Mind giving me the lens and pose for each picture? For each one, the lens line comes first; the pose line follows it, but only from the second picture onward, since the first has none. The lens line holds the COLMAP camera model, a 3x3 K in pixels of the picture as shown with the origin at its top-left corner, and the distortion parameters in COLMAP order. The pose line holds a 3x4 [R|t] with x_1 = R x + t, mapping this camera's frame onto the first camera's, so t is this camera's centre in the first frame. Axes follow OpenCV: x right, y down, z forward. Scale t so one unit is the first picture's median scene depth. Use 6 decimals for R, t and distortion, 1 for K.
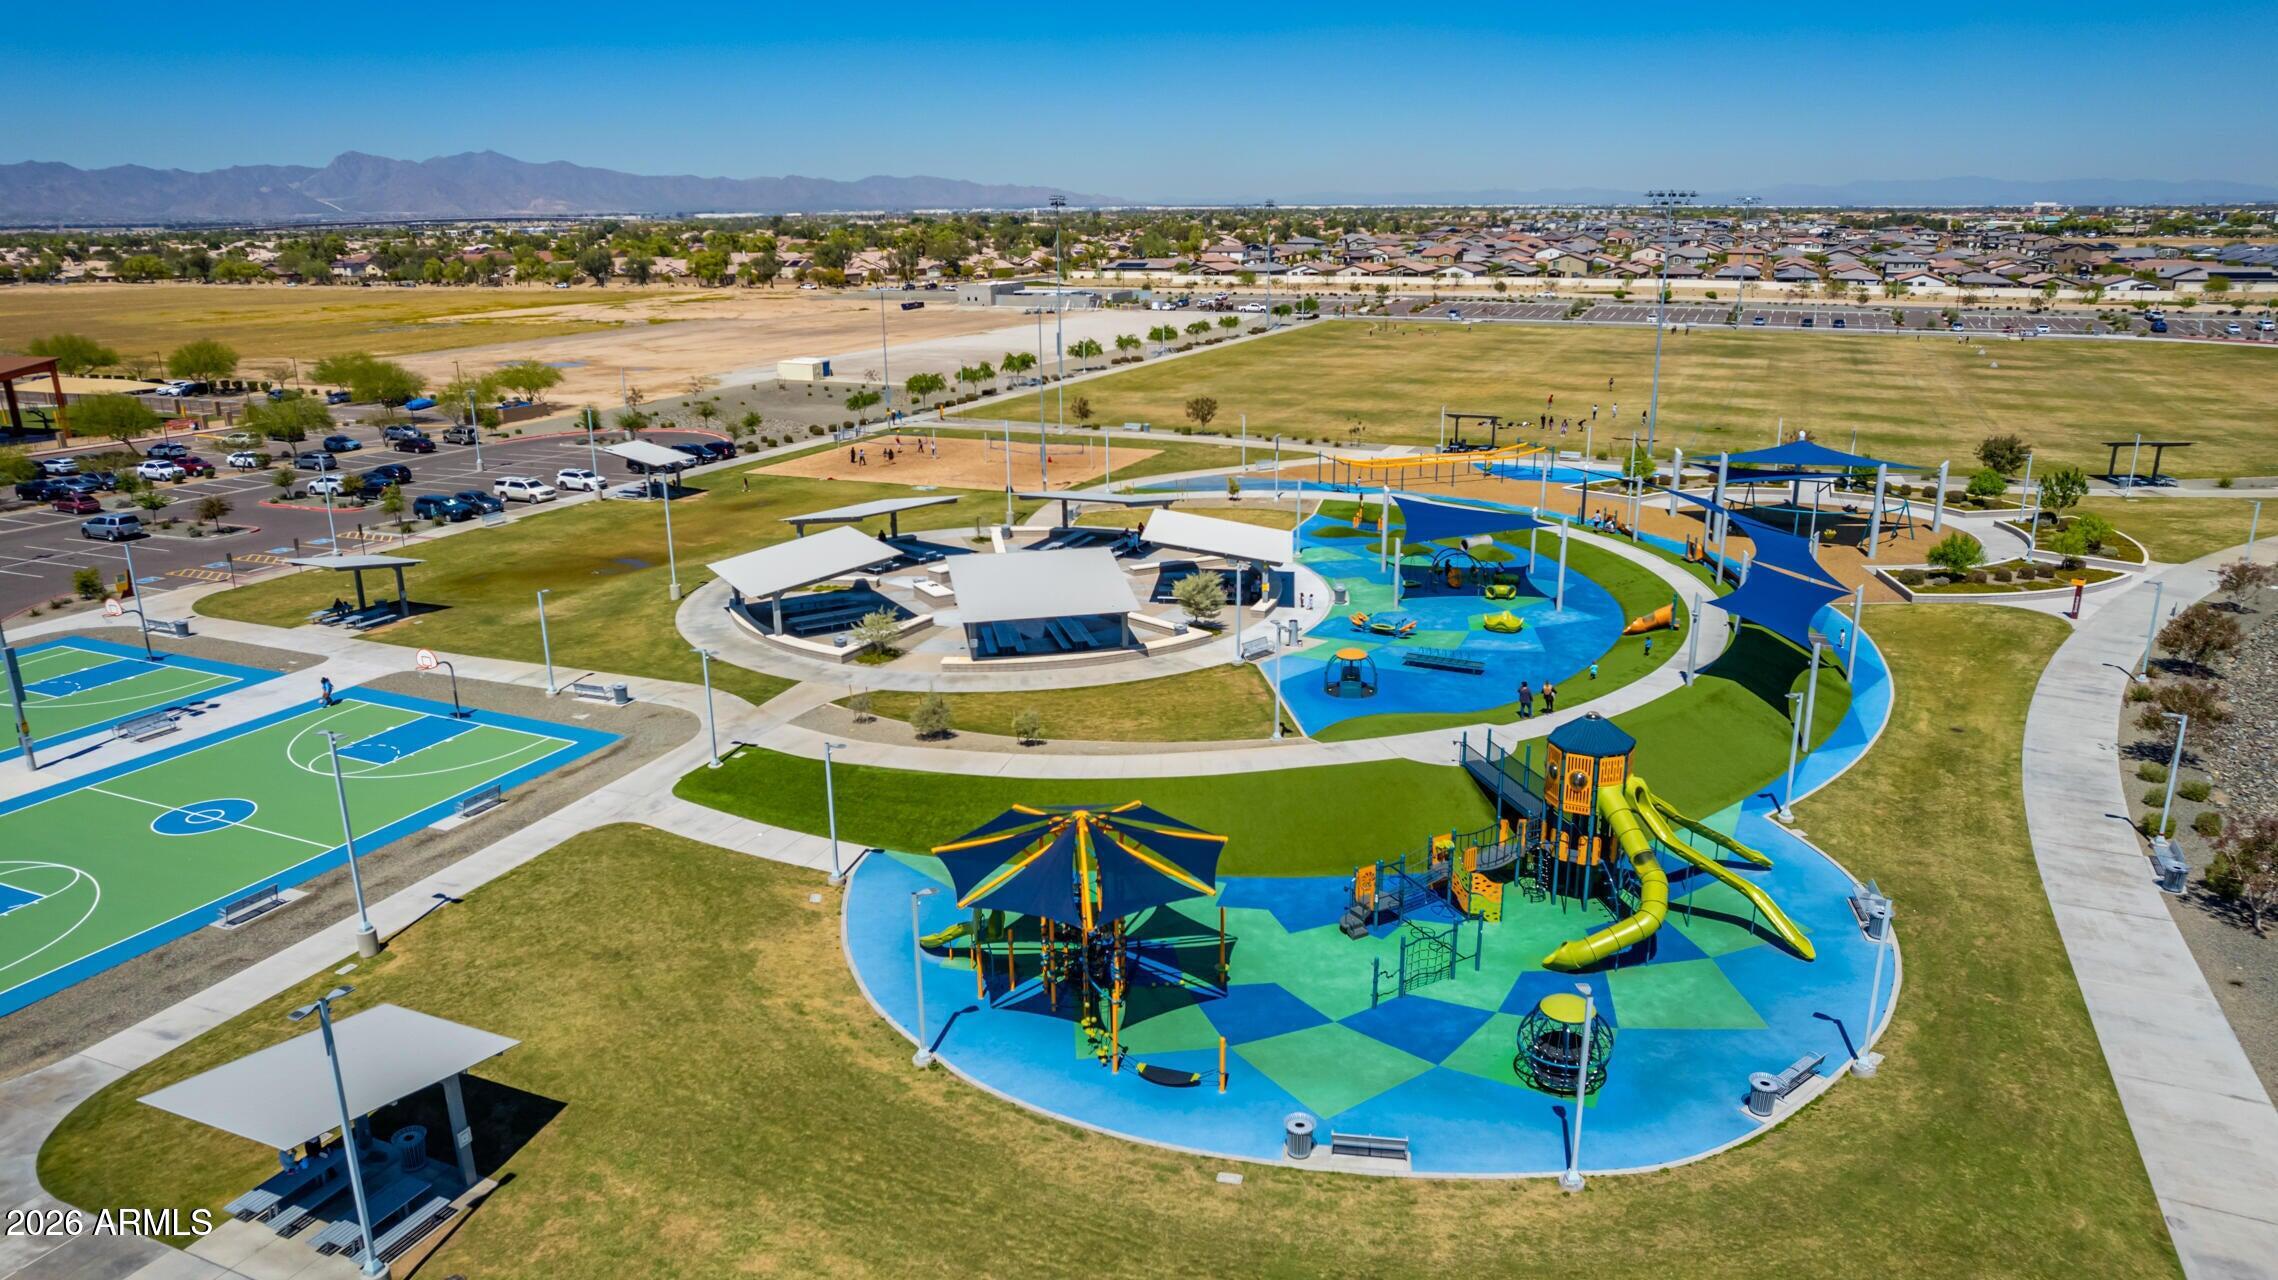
lens RADIAL K [[1483.2, 0, 1150.7], [0, 1483.2, 642.3], [0, 0, 1]] dist [-0.095609, 0.083672]
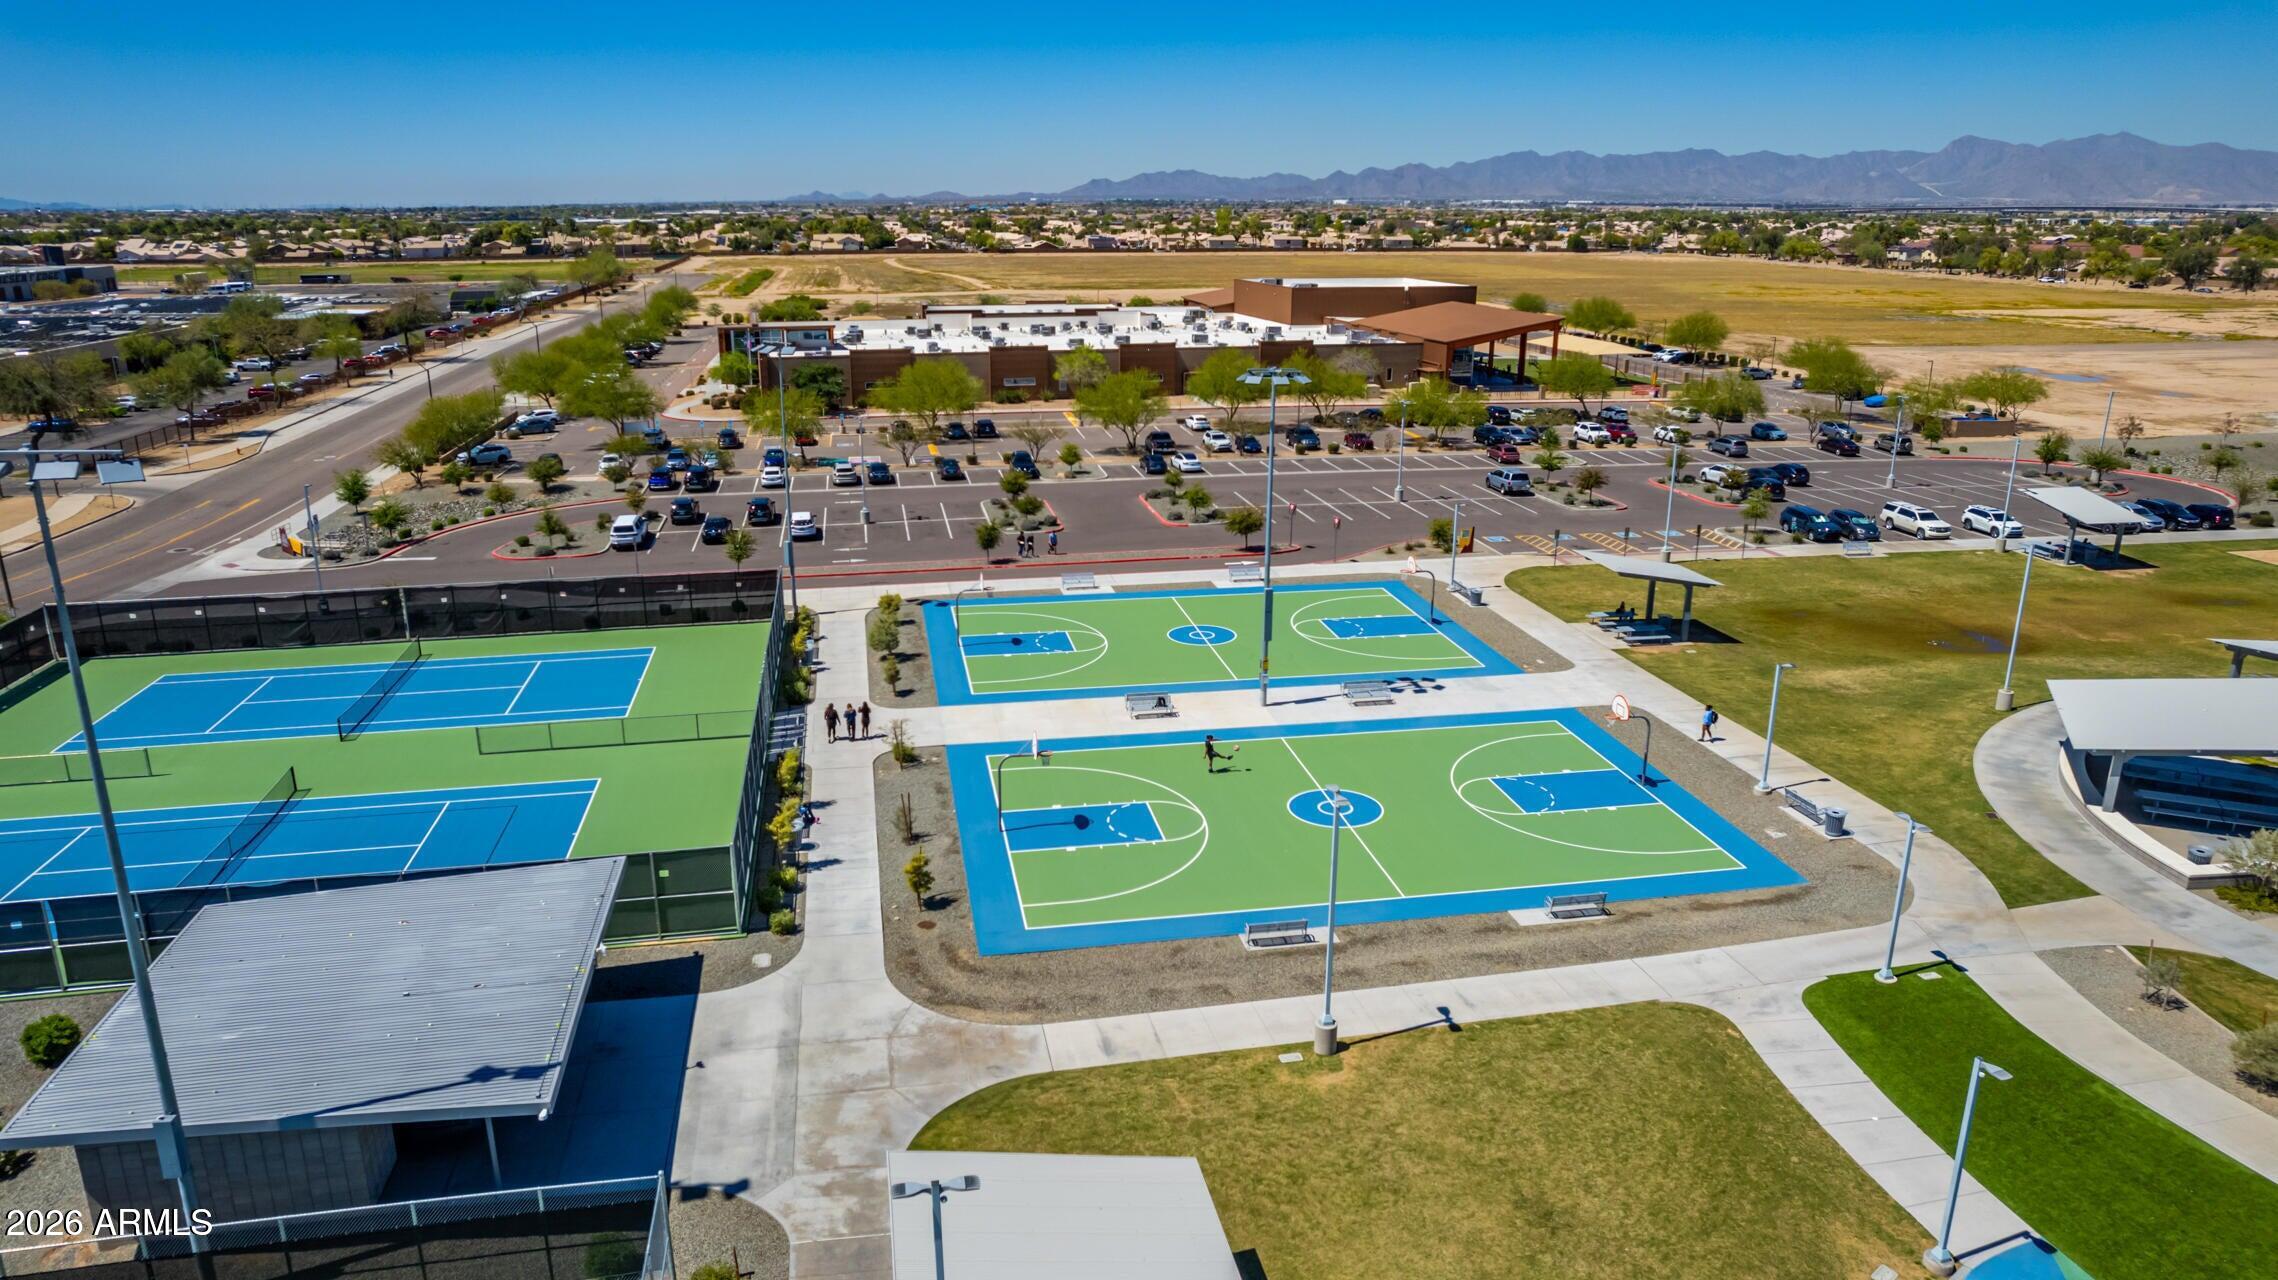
lens RADIAL K [[1483.2, 0, 1150.7], [0, 1483.2, 642.3], [0, 0, 1]] dist [-0.095609, 0.083672]
pose [[0.556582, 0.247636, -0.793028, 0.009347], [-0.240597, 0.961684, 0.131440, -0.042490], [0.795191, 0.117643, 0.594837, 0.164181]]
